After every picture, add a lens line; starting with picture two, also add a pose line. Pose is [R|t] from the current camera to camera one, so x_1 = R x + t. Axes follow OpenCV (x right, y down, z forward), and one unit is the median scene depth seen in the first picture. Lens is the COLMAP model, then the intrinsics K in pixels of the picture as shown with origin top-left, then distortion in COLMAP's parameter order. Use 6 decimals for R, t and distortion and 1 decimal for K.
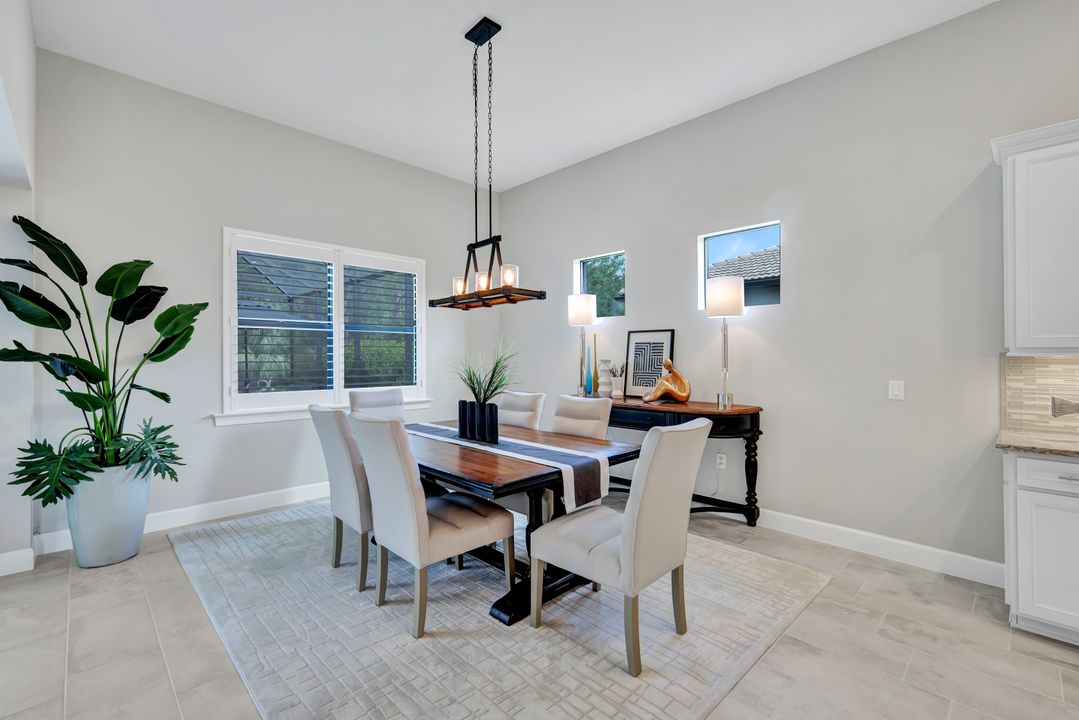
lens RADIAL K [[470.8, 0, 540.9], [0, 470.8, 355.4], [0, 0, 1]] dist [0.001404, -0.000268]
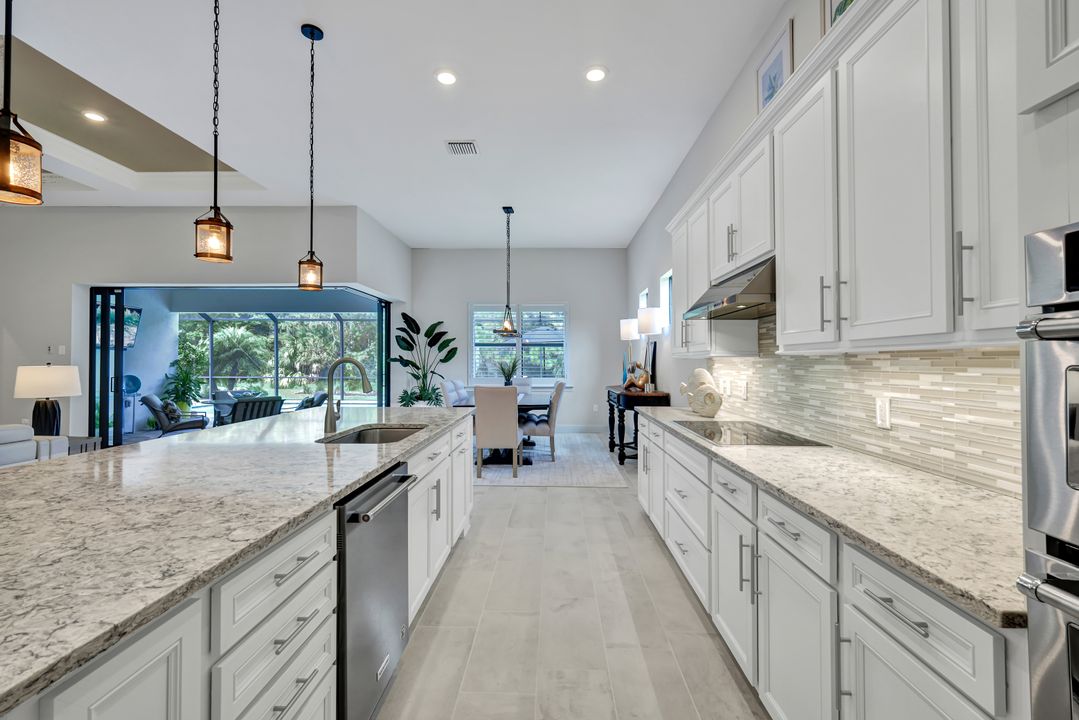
lens RADIAL K [[470.8, 0, 540.9], [0, 470.8, 355.4], [0, 0, 1]] dist [0.001404, -0.000268]
pose [[0.695204, -0.009961, -0.718744, 1.405220], [0.003458, 0.999939, -0.010514, 0.003400], [0.718804, 0.004824, 0.695196, -0.366408]]
